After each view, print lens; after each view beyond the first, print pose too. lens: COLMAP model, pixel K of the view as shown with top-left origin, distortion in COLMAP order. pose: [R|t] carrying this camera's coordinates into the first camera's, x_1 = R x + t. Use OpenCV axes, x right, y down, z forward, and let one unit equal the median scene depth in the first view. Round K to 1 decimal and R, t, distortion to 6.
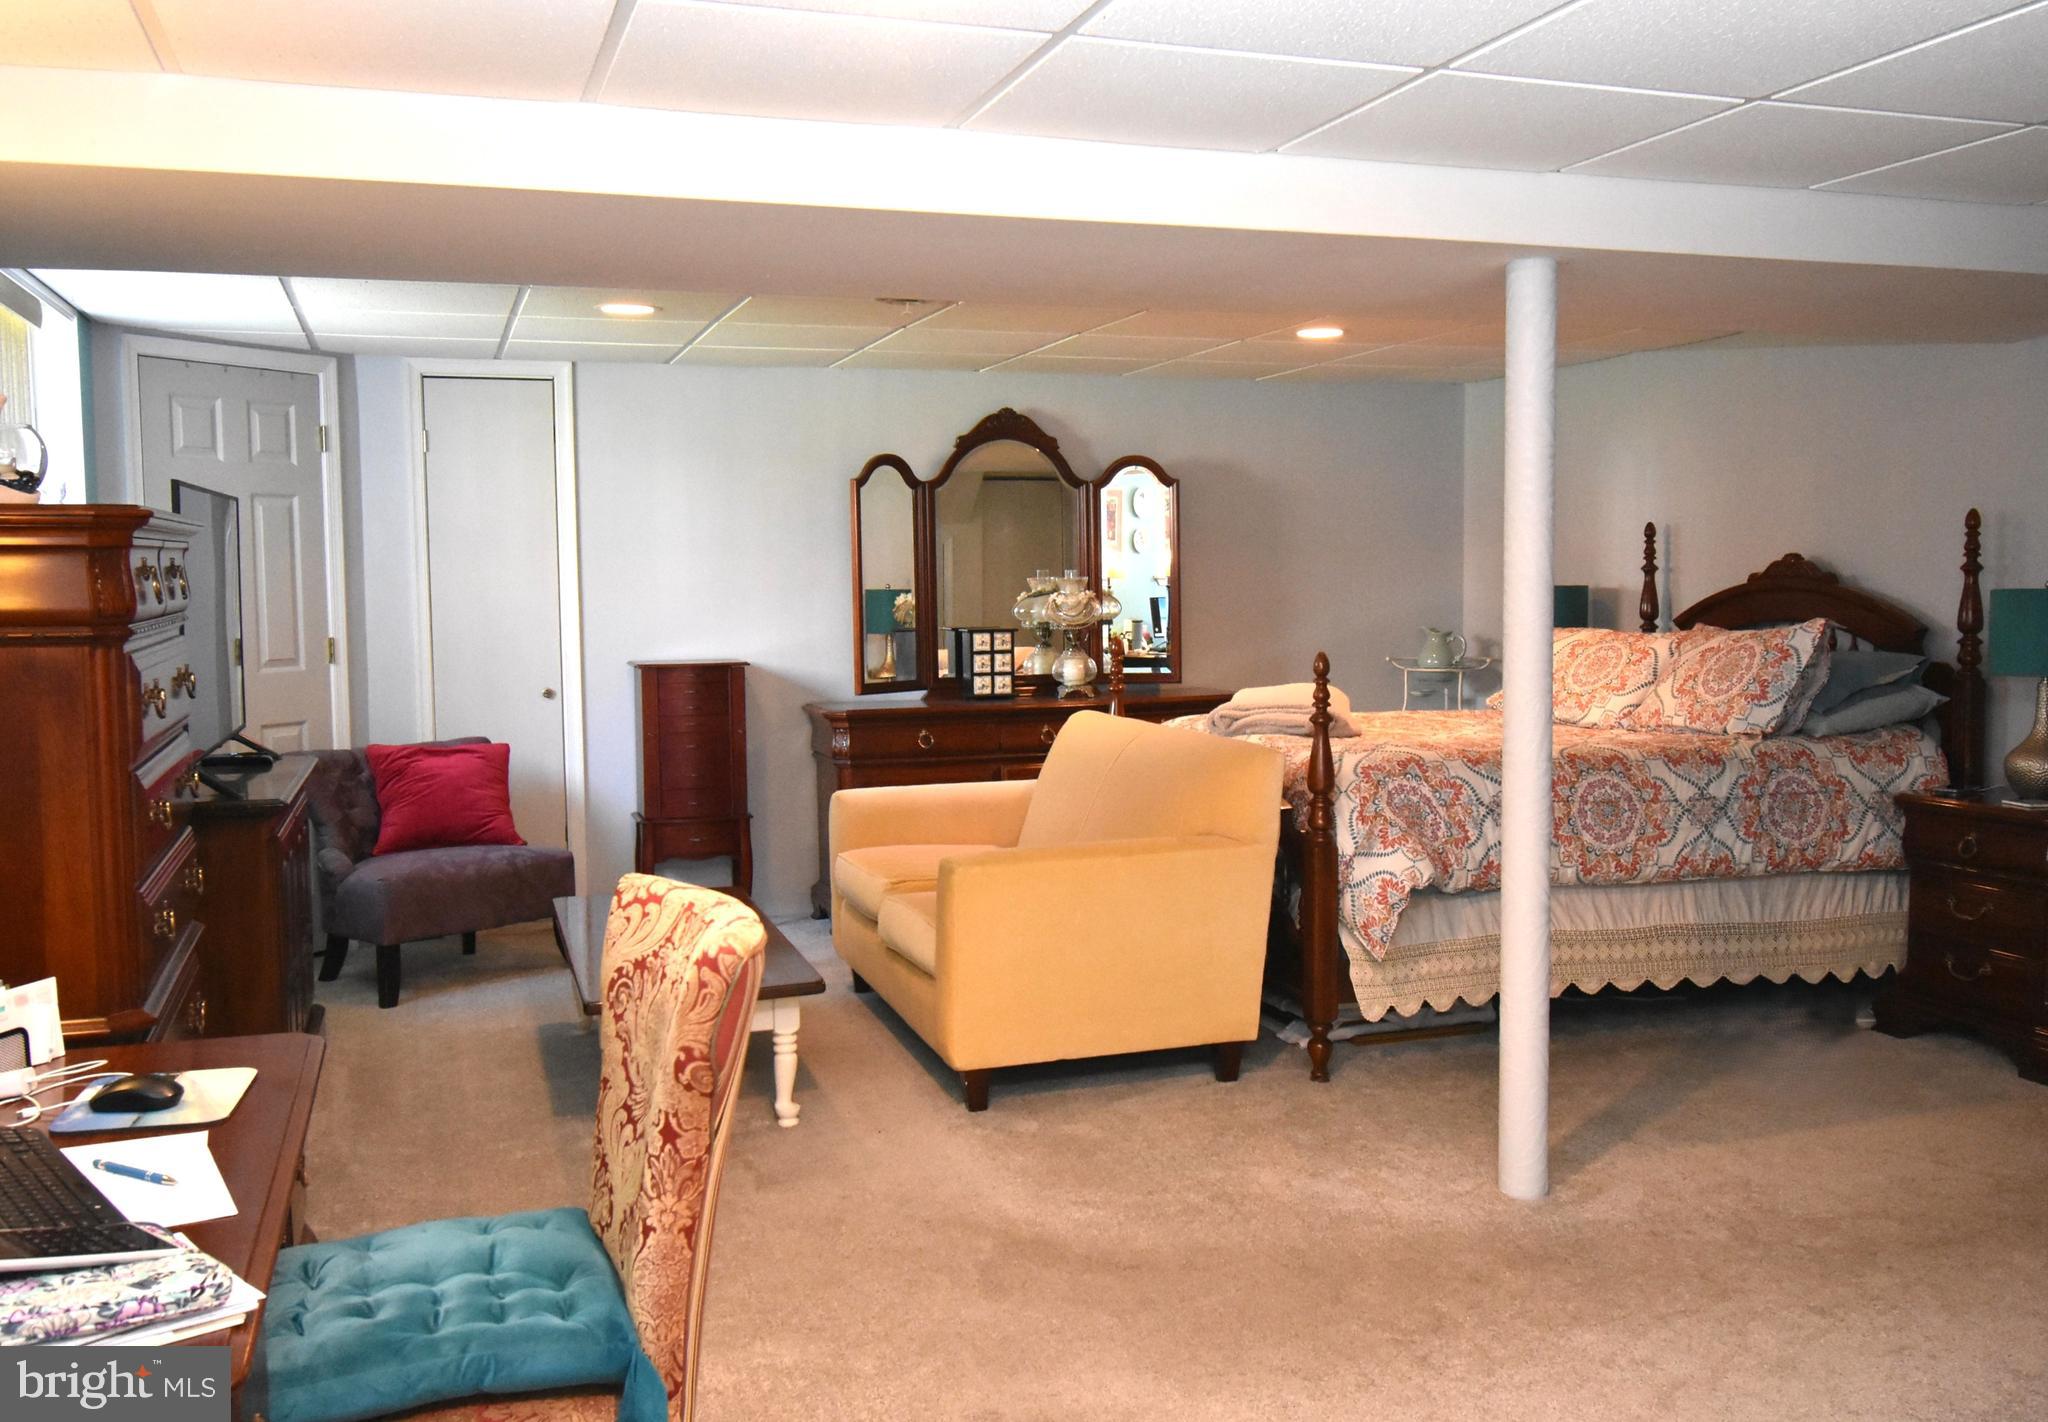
lens RADIAL K [[1802.3, 0, 1025.5], [0, 1802.3, 720.4], [0, 0, 1]] dist [-0.030482, -0.000688]
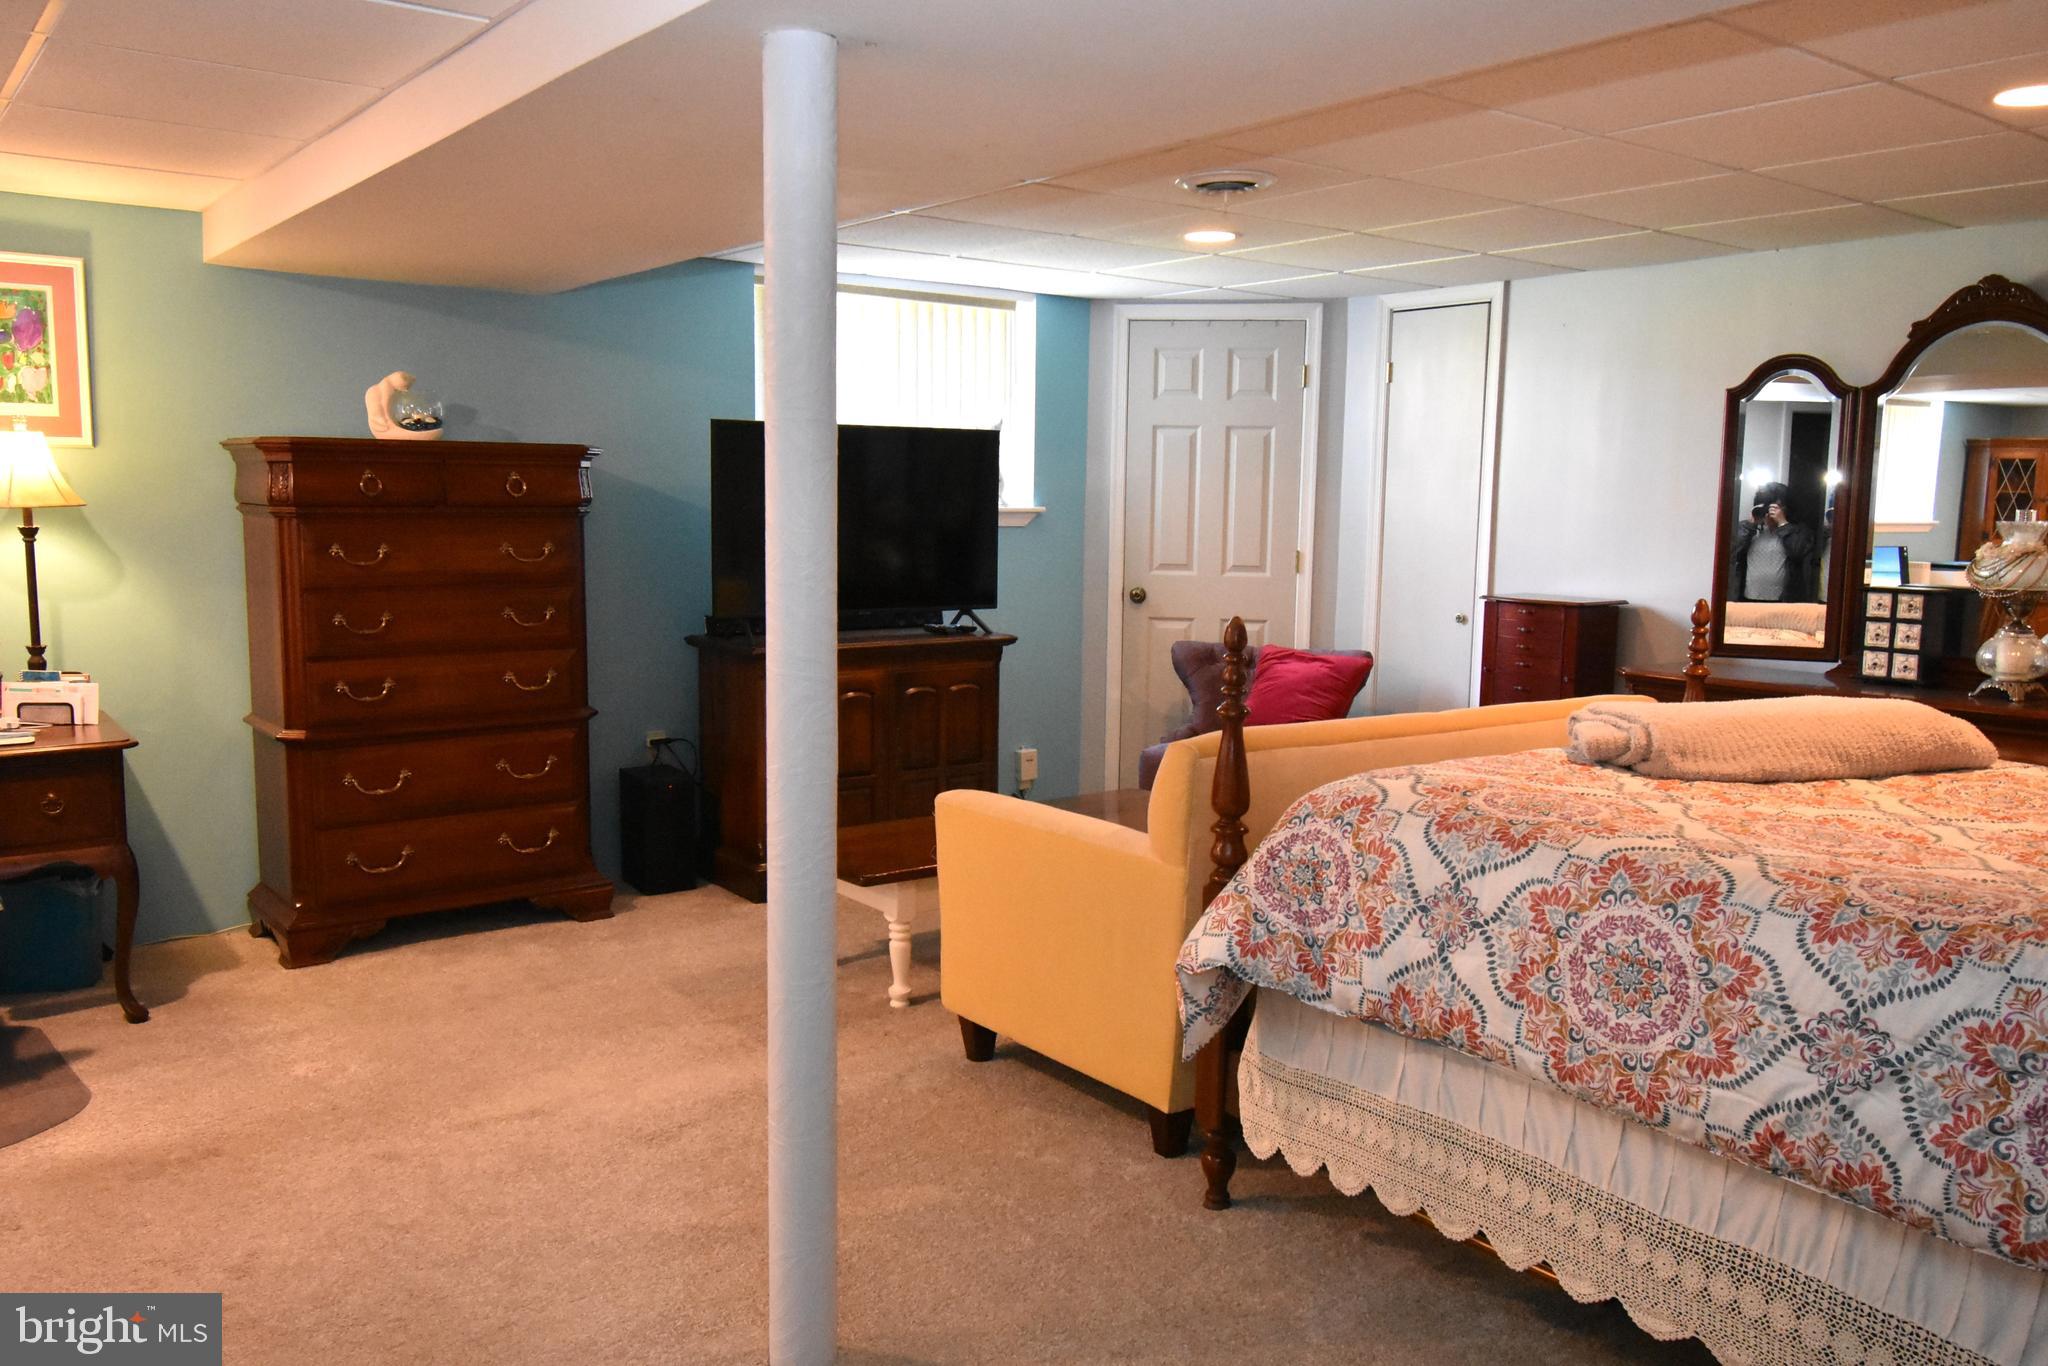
lens RADIAL K [[1589.7, 0, 1026.0], [0, 1589.7, 670.6], [0, 0, 1]] dist [-0.001818, -0.002097]
pose [[0.324990, 0.119892, -0.938087, 0.560911], [-0.095136, 0.991044, 0.093702, -0.053029], [0.940920, 0.058793, 0.333486, 0.547577]]
